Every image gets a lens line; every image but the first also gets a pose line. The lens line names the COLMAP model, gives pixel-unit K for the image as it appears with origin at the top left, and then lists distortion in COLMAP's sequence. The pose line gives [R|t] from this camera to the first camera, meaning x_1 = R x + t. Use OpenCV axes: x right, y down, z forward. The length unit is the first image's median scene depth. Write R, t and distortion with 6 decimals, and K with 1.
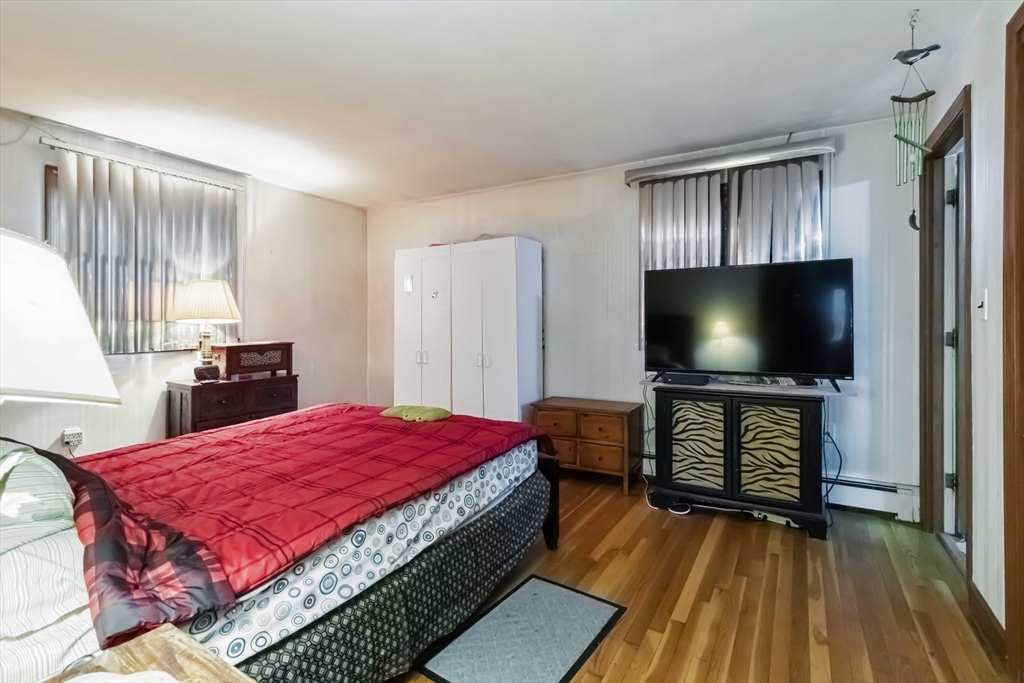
lens RADIAL K [[473.2, 0, 520.0], [0, 473.2, 325.5], [0, 0, 1]] dist [-0.000002, 0.000221]
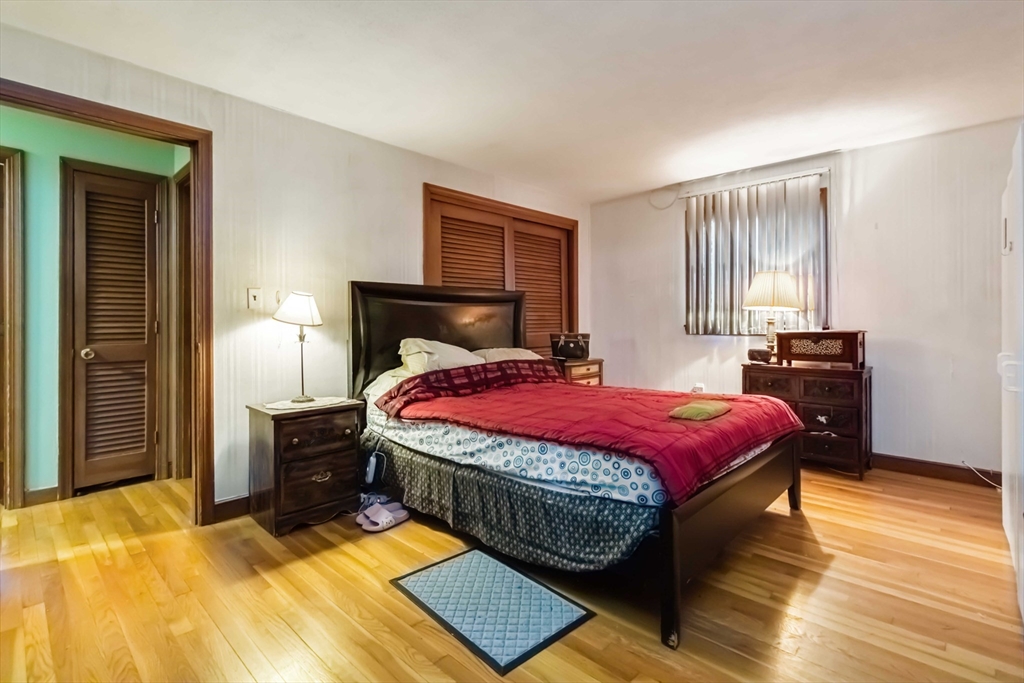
lens RADIAL K [[473.2, 0, 520.0], [0, 473.2, 325.5], [0, 0, 1]] dist [-0.000002, 0.000221]
pose [[-0.208273, 0.010329, -0.978016, 0.943220], [-0.001521, 0.999940, 0.010885, 0.032145], [0.978069, 0.003754, -0.208245, 1.175638]]
